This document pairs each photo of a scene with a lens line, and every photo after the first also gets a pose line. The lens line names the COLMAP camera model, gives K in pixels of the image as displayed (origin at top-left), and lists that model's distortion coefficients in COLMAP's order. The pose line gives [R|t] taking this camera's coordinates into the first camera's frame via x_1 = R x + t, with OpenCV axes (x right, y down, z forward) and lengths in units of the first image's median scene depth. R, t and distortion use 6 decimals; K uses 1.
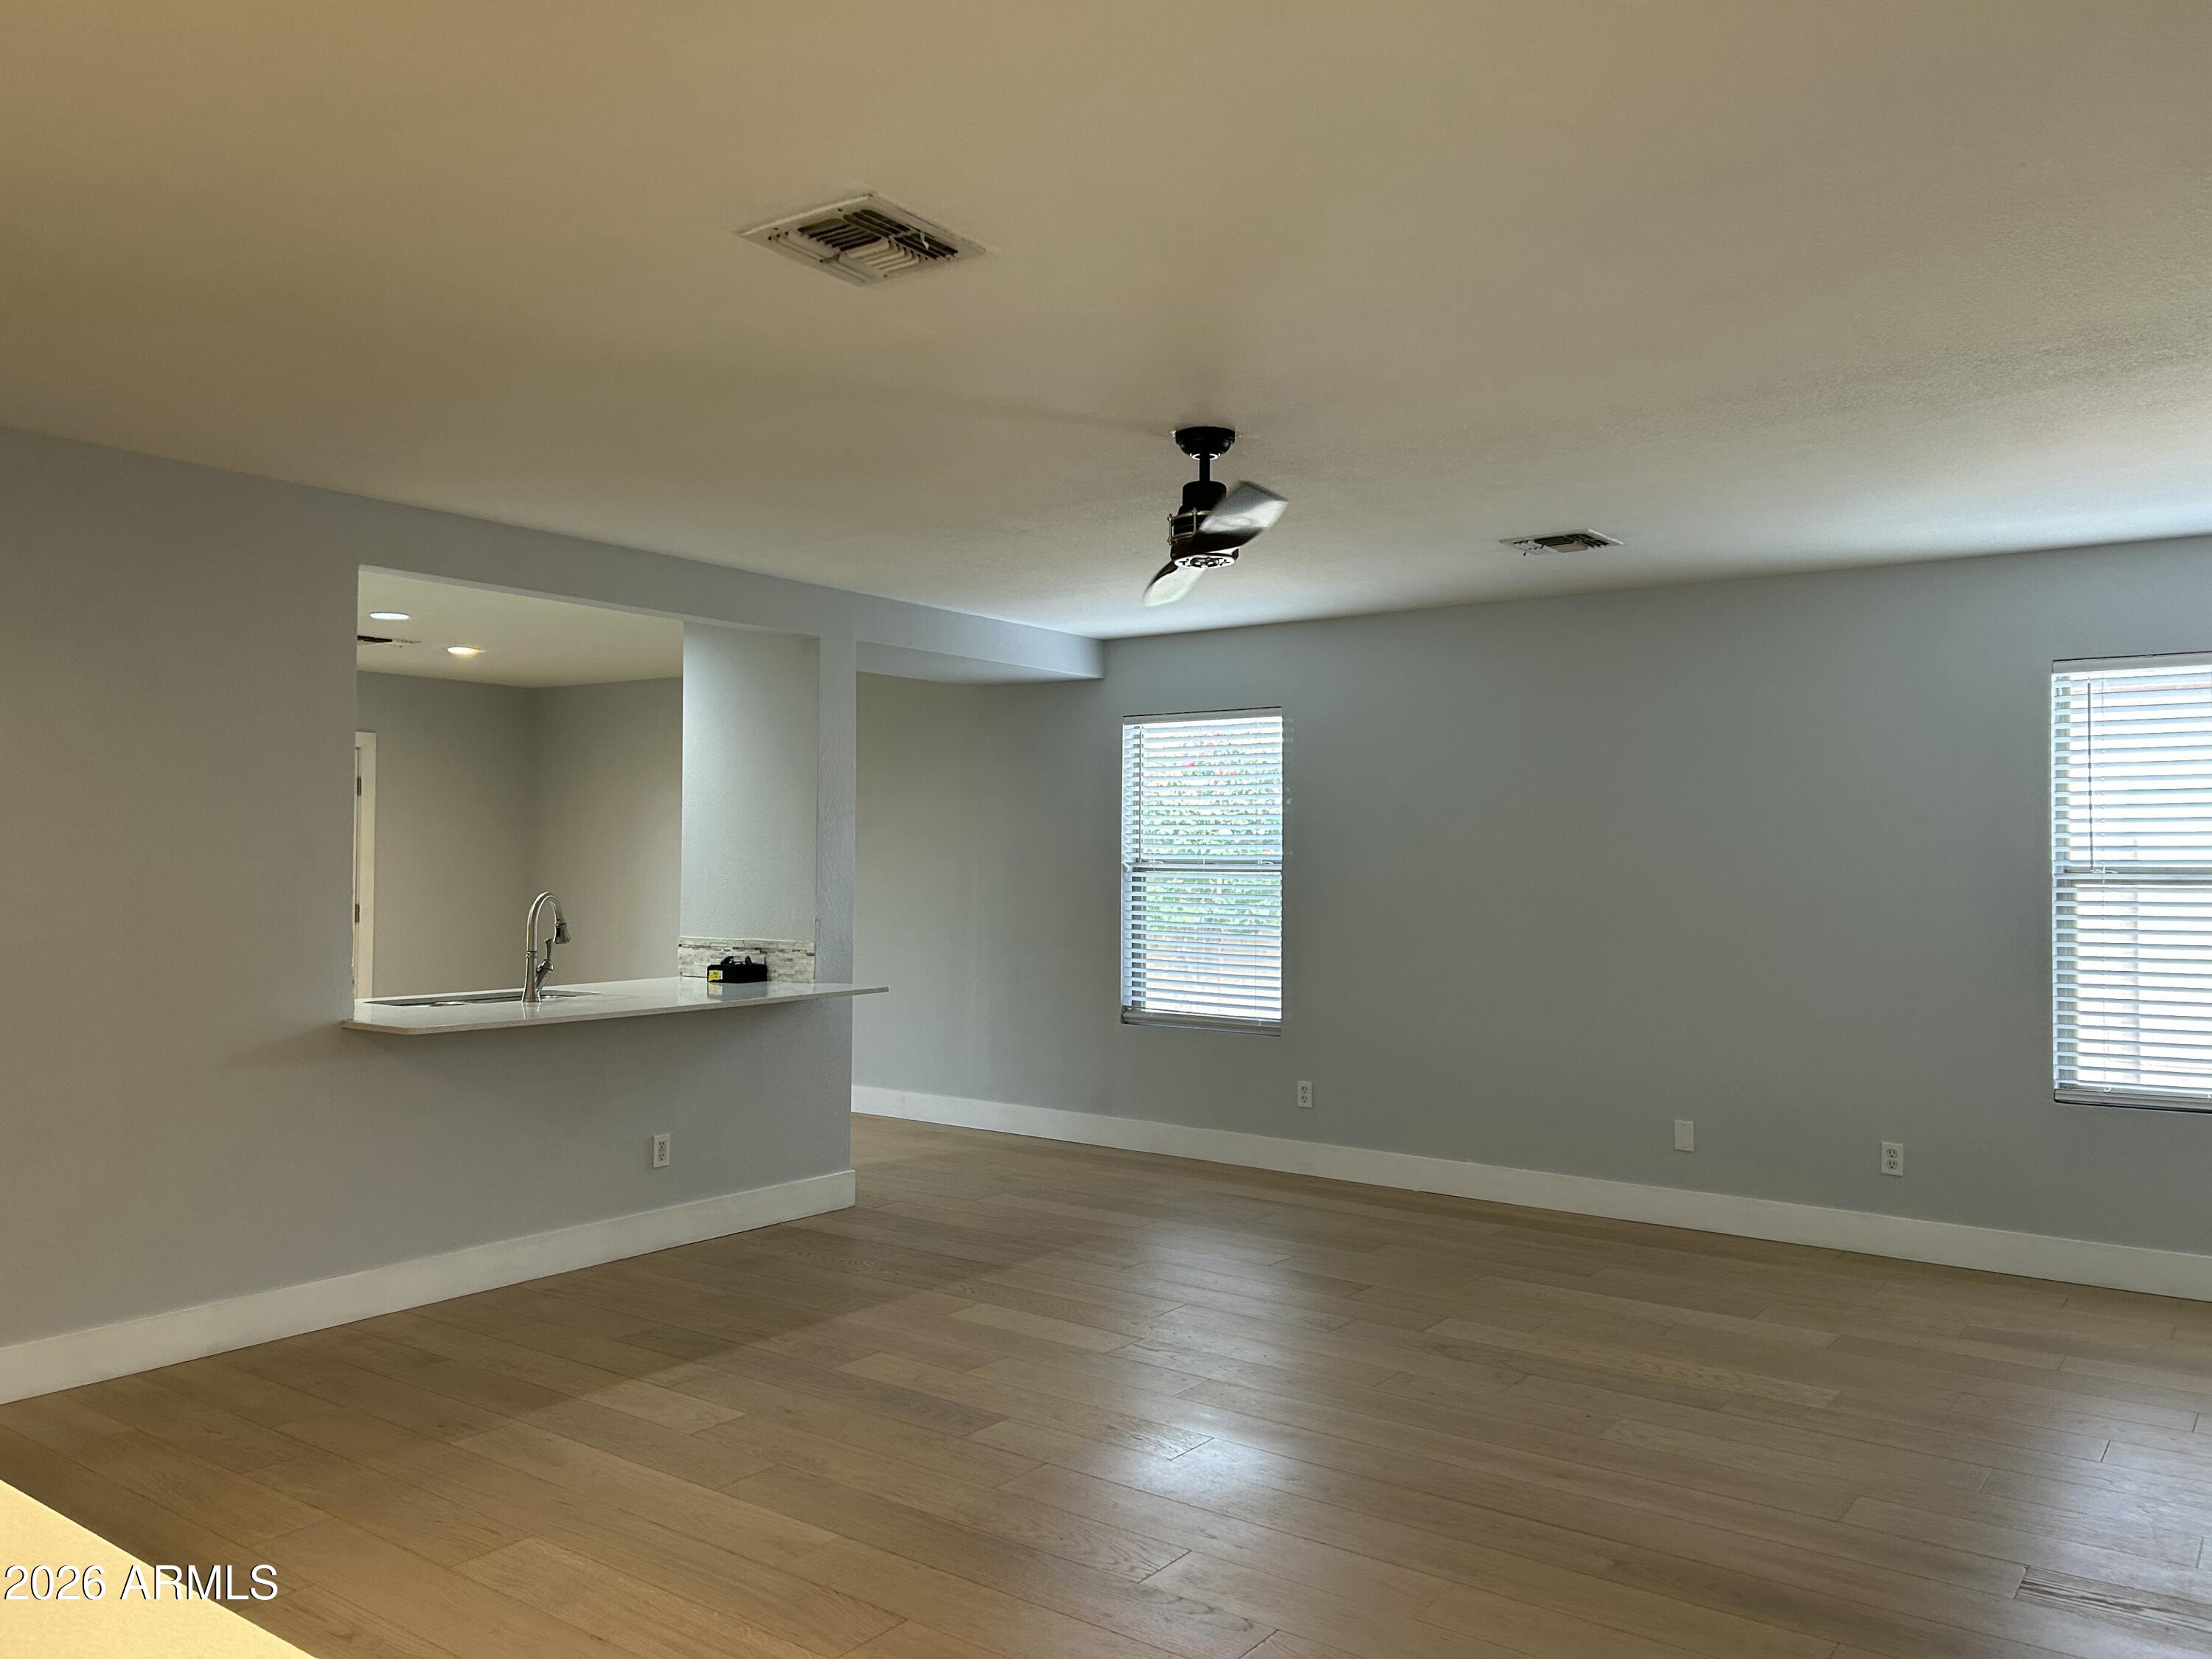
lens RADIAL K [[1646.0, 0, 1106.0], [0, 1646.0, 829.5], [0, 0, 1]] dist [0.069681, -0.070961]
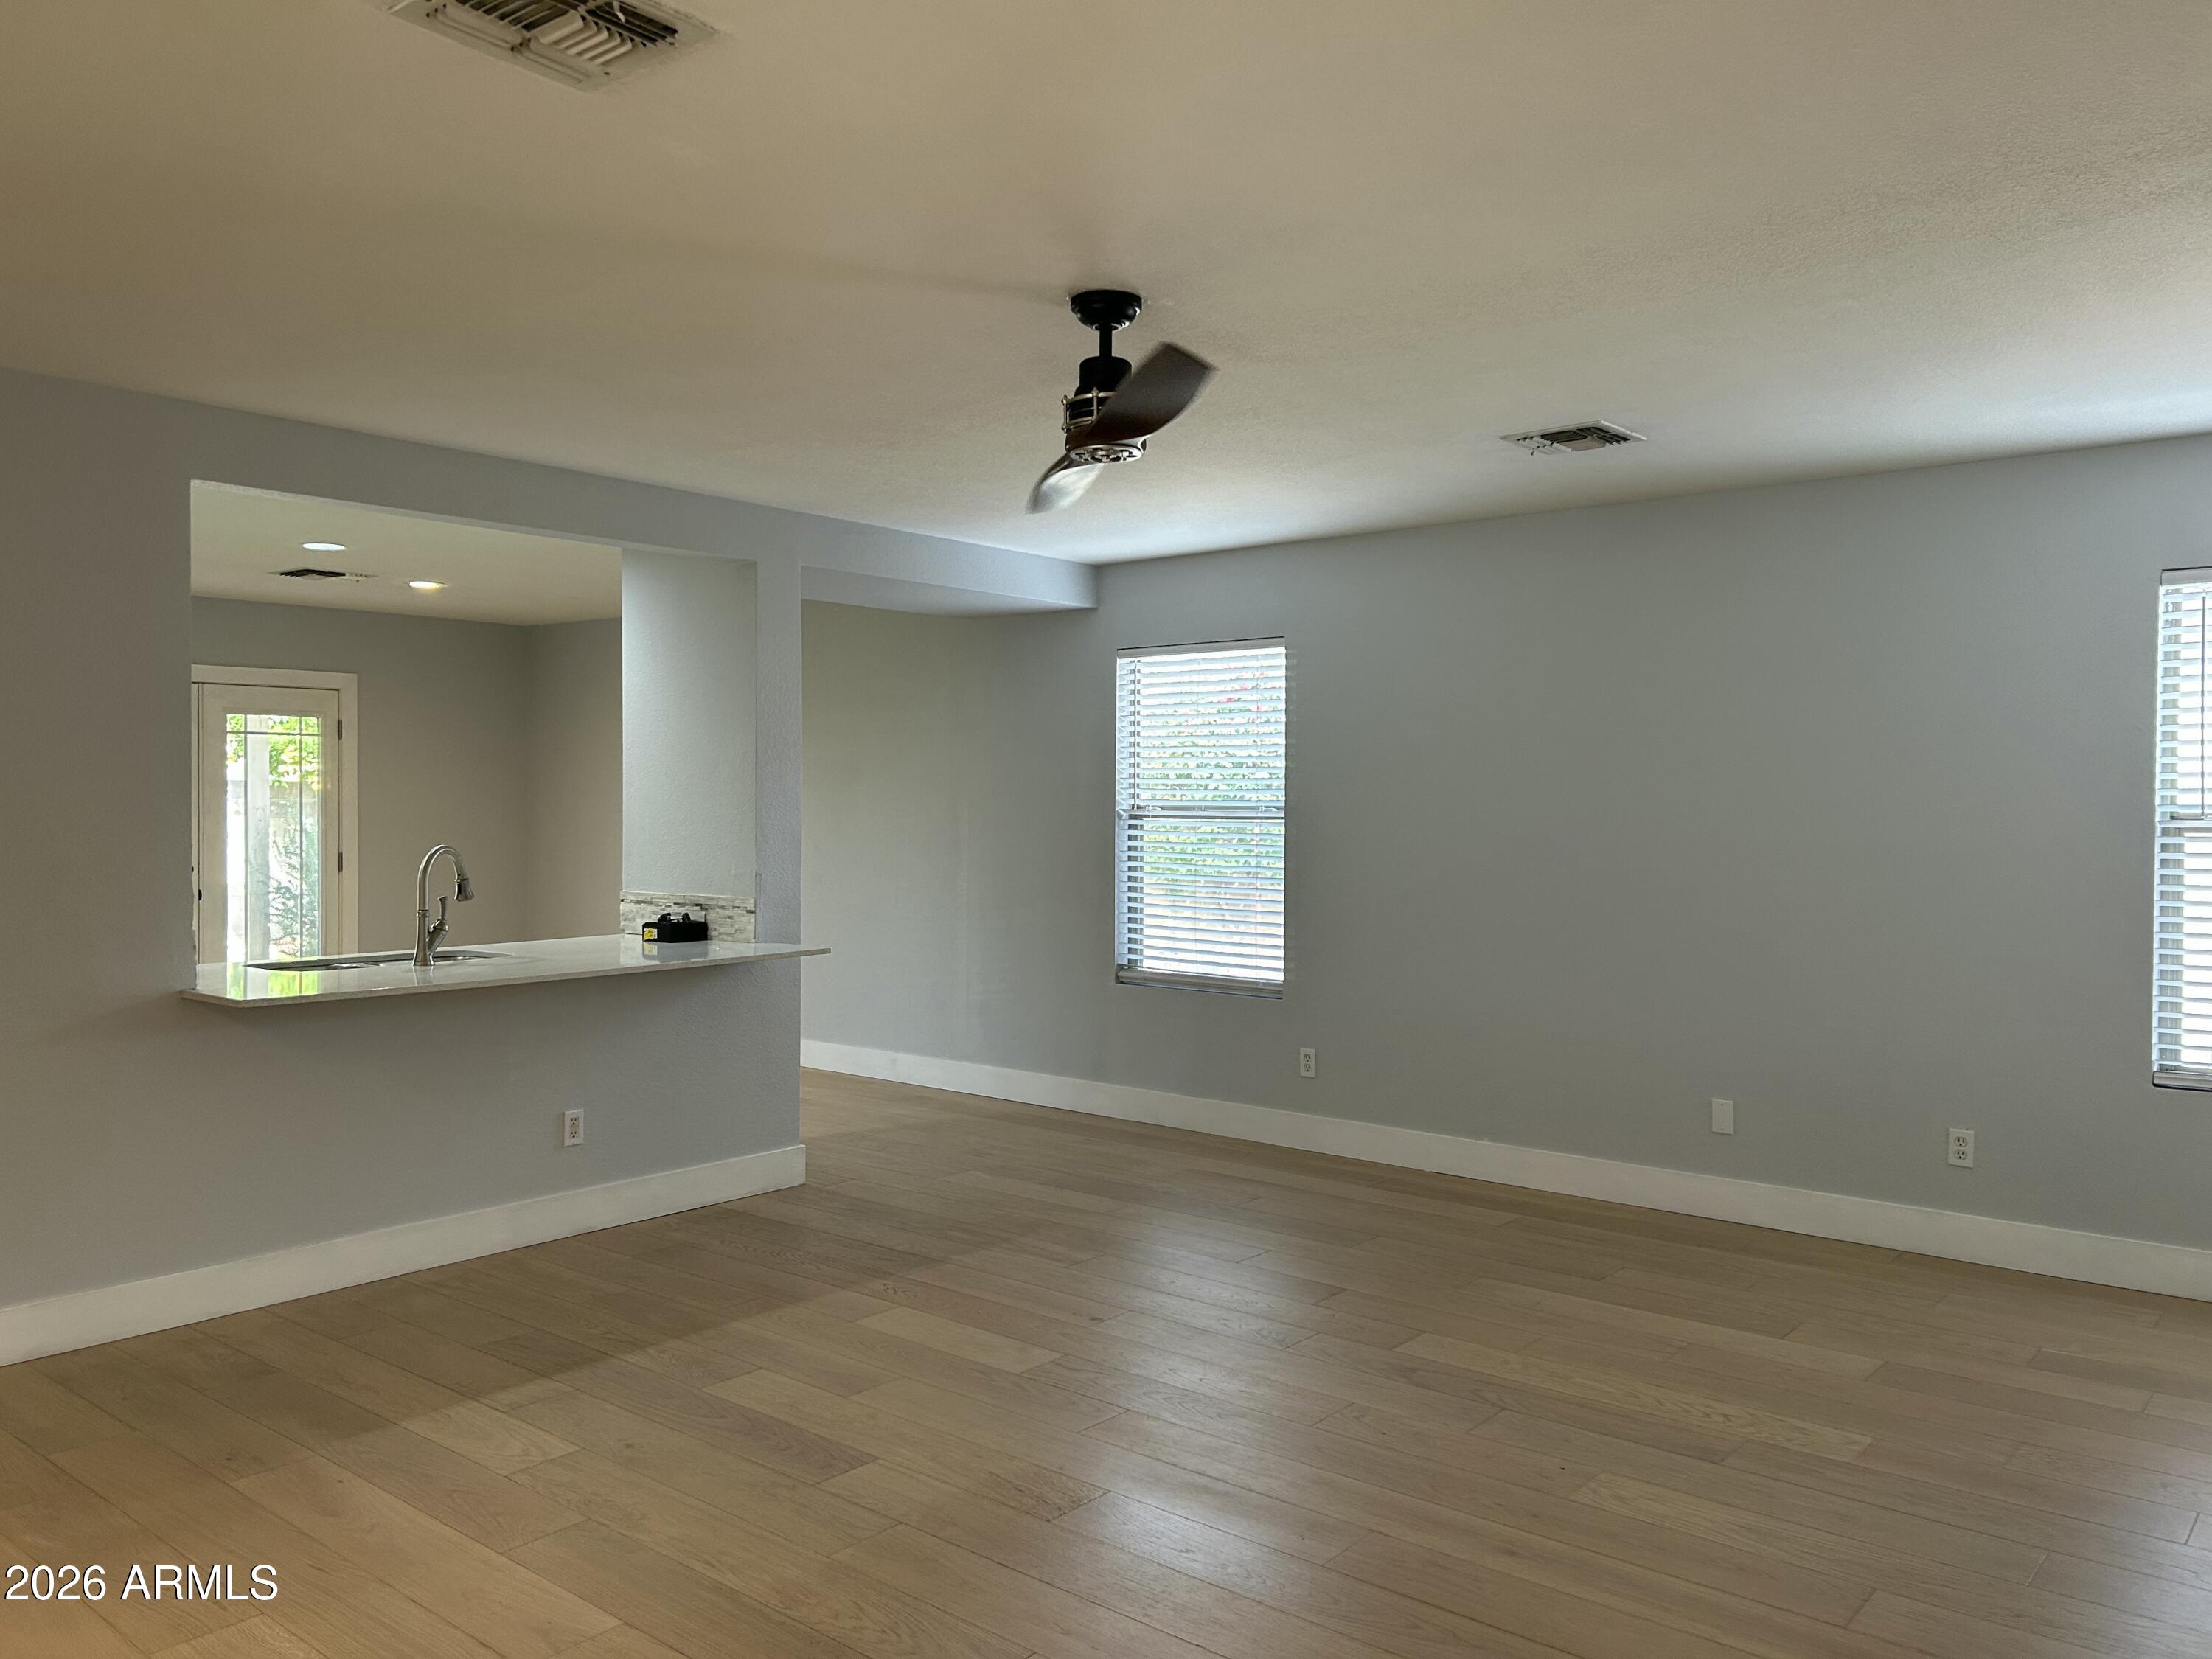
lens RADIAL K [[1646.0, 0, 1106.0], [0, 1646.0, 829.5], [0, 0, 1]] dist [0.069681, -0.070961]
pose [[0.998304, -0.001814, -0.058183, 0.078797], [0.003880, 0.999365, 0.035408, -0.001434], [0.058082, -0.035573, 0.997678, 0.113045]]
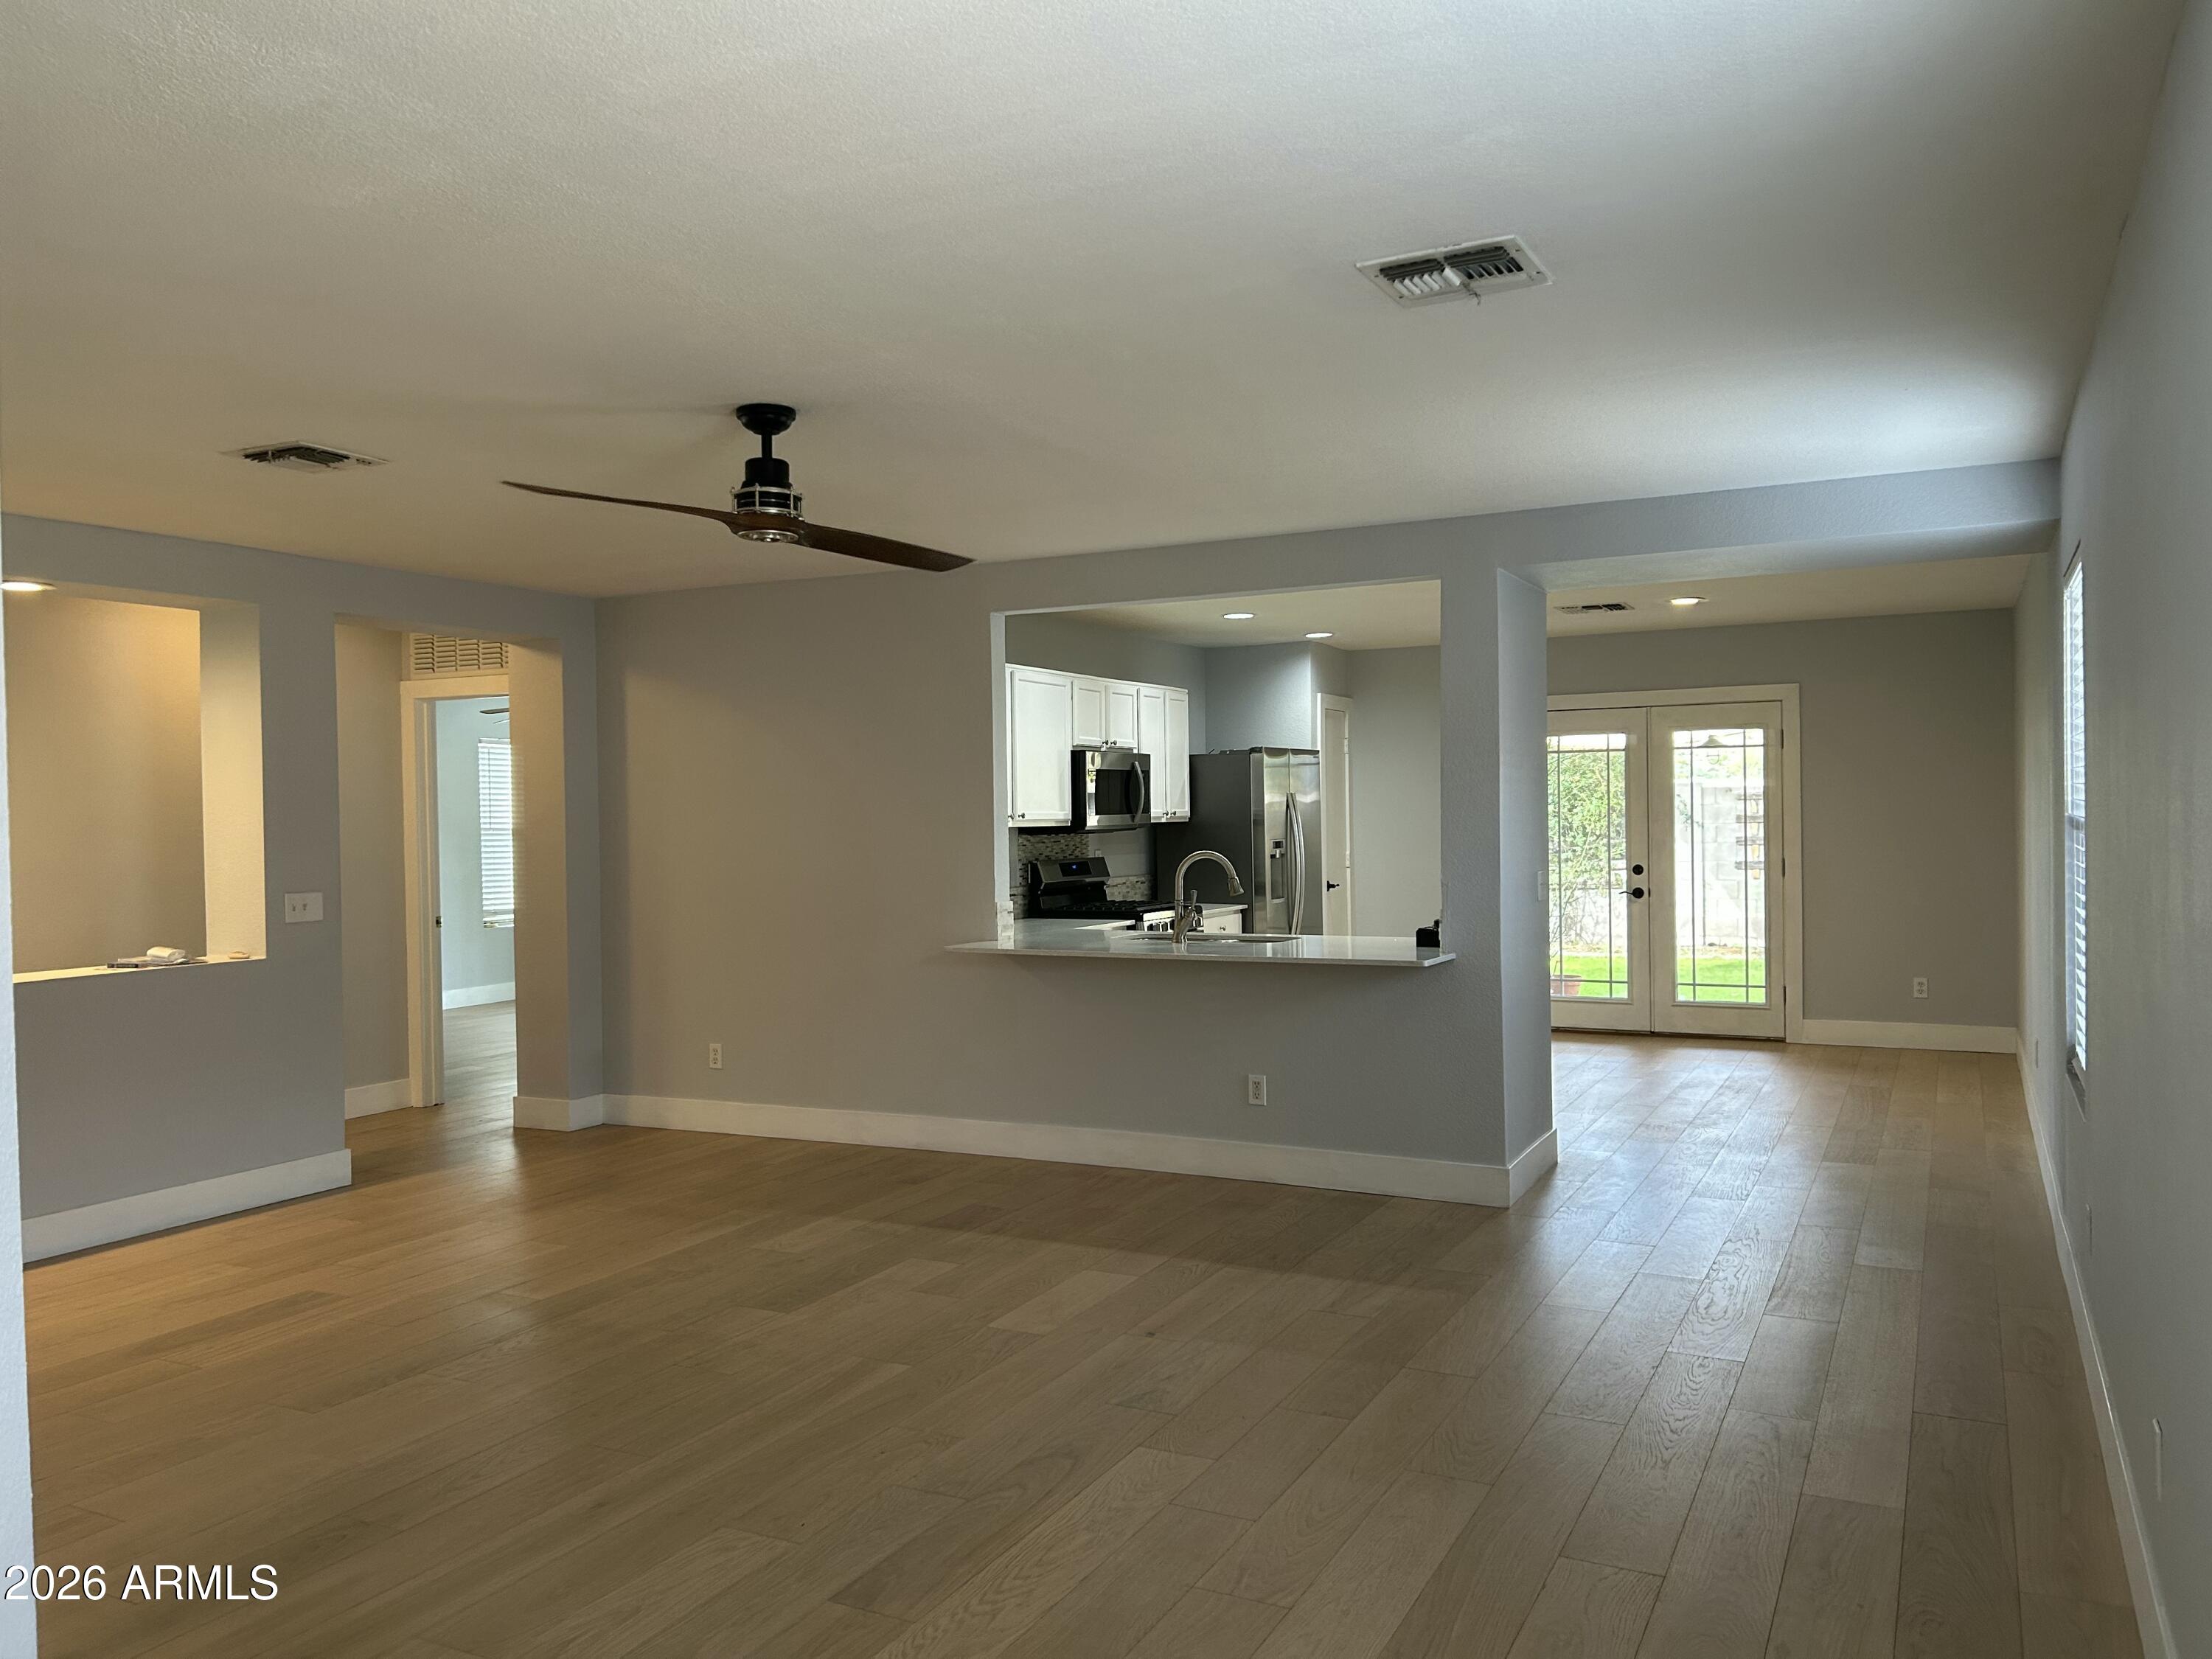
lens RADIAL K [[1670.4, 0, 1101.2], [0, 1670.4, 816.4], [0, 0, 1]] dist [0.024819, 0.002247]
pose [[0.165957, -0.006692, -0.986110, 0.798705], [0.031807, 0.999493, -0.001430, 0.014604], [0.985620, -0.031128, 0.166086, 0.735649]]
